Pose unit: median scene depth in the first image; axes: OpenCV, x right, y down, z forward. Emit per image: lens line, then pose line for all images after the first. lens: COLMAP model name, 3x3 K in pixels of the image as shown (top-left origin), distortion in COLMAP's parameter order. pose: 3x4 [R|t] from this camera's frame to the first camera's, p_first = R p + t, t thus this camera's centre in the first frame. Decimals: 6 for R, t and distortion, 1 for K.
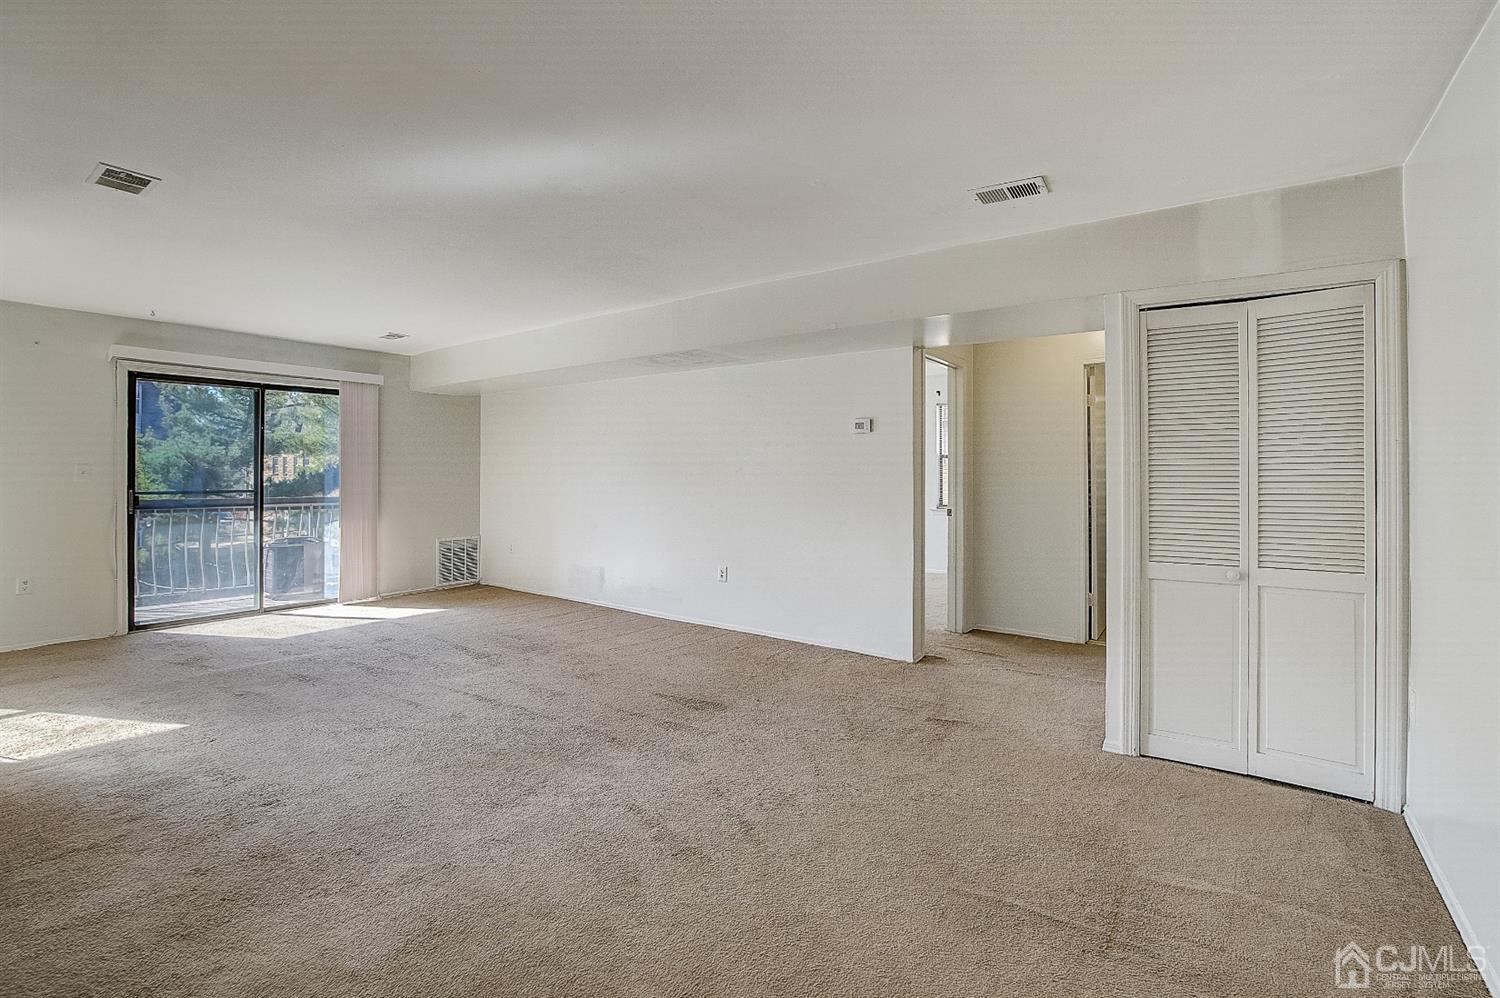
lens RADIAL K [[694.0, 0, 732.0], [0, 694.0, 470.0], [0, 0, 1]] dist [-0.022303, 0.003656]
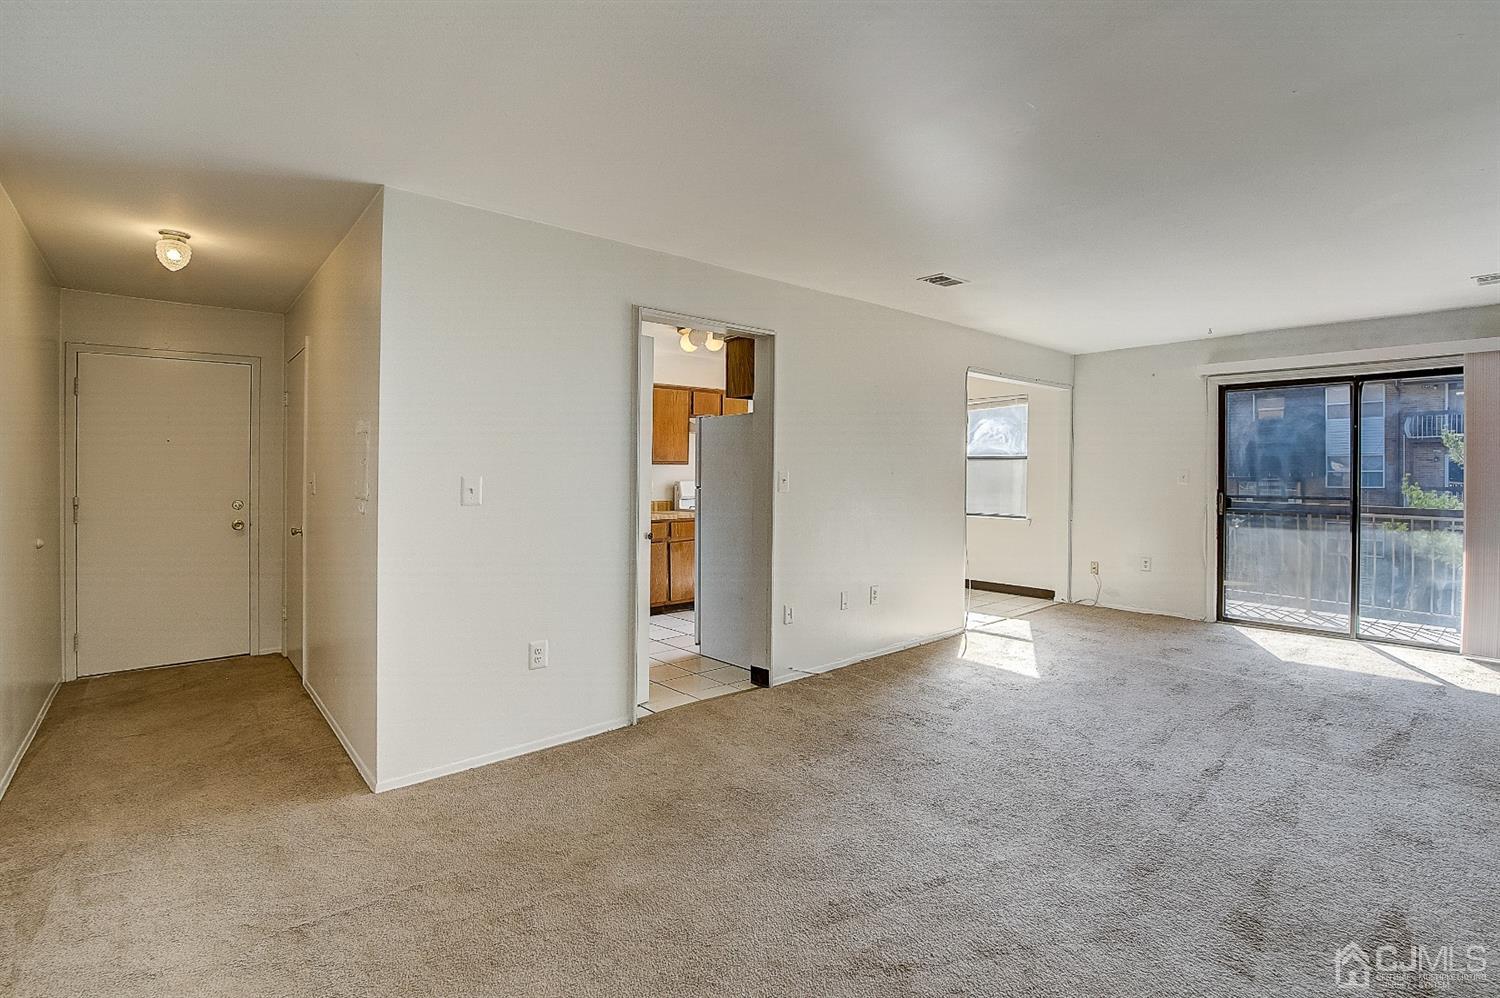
lens RADIAL K [[694.0, 0, 748.7], [0, 694.0, 481.1], [0, 0, 1]] dist [-0.022303, 0.003656]
pose [[-0.207091, 0.008443, -0.978285, 0.364796], [0.000663, 0.999964, 0.008490, 0.000345], [0.978321, 0.001109, -0.207089, 0.485541]]
